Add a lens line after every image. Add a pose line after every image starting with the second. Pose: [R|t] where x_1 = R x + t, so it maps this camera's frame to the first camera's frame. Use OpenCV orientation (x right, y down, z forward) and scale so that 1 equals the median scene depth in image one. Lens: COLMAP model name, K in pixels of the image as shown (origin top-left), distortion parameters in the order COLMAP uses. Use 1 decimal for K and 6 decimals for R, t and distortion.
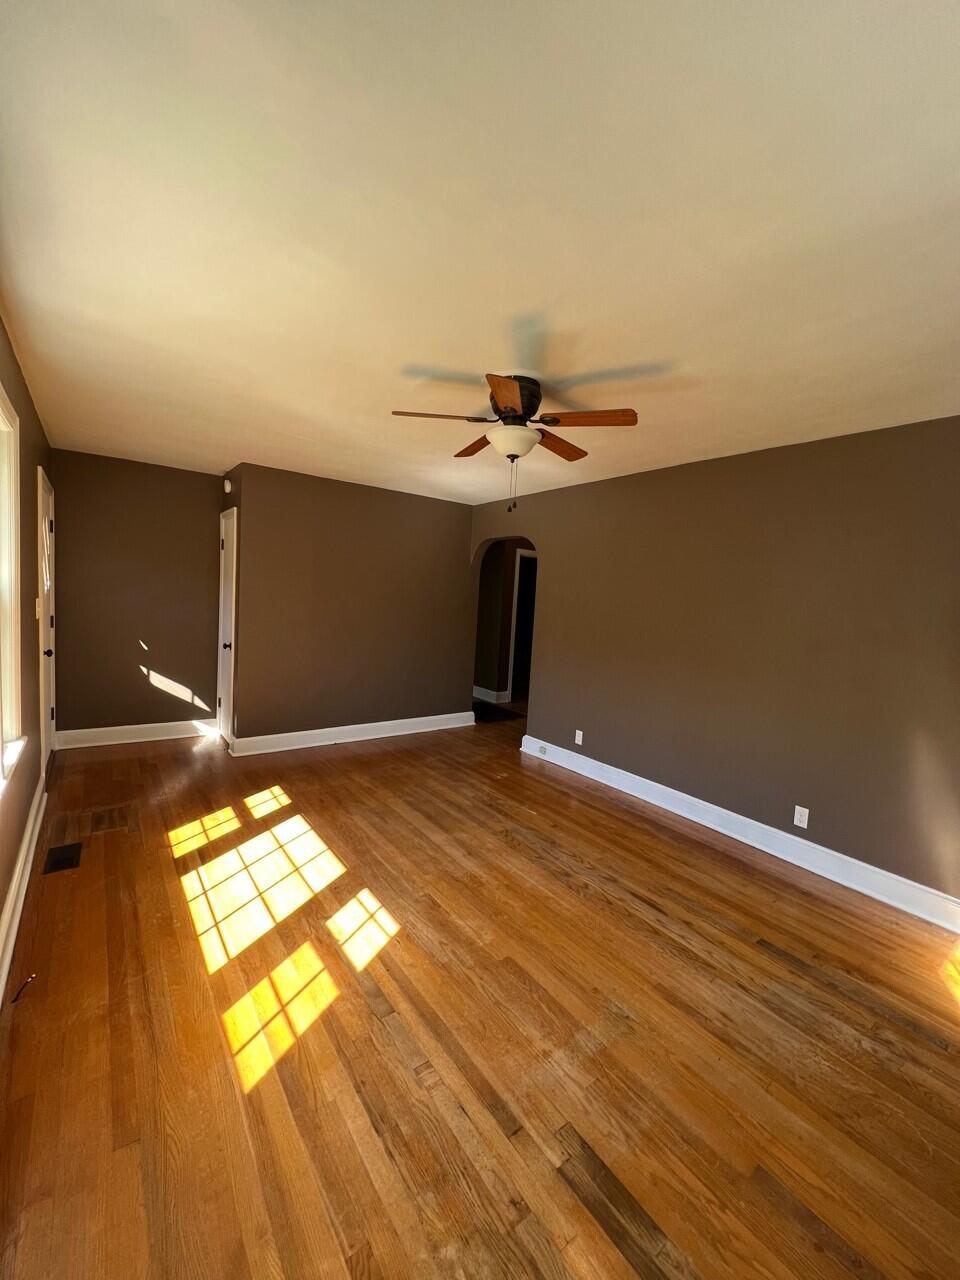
lens RADIAL K [[514.9, 0, 478.5], [0, 514.9, 635.1], [0, 0, 1]] dist [0.000352, -0.000141]
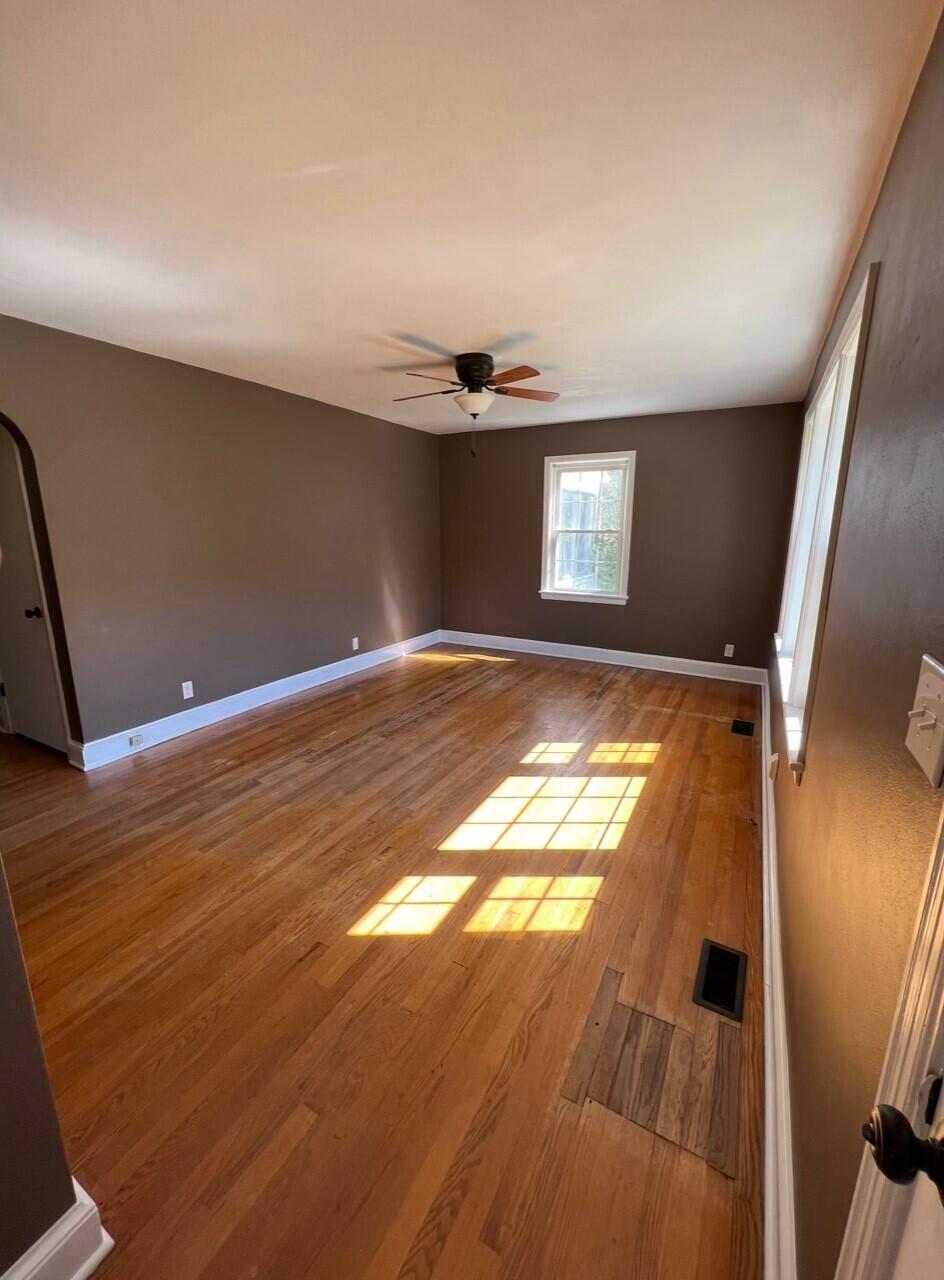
lens RADIAL K [[507.6, 0, 468.7], [0, 507.6, 640.0], [0, 0, 1]] dist [0.003024, 0.000007]
pose [[-0.410106, -0.260935, 0.873914, -1.012173], [0.043425, 0.951526, 0.304487, -0.157715], [-0.911003, 0.162822, -0.378896, 1.318123]]
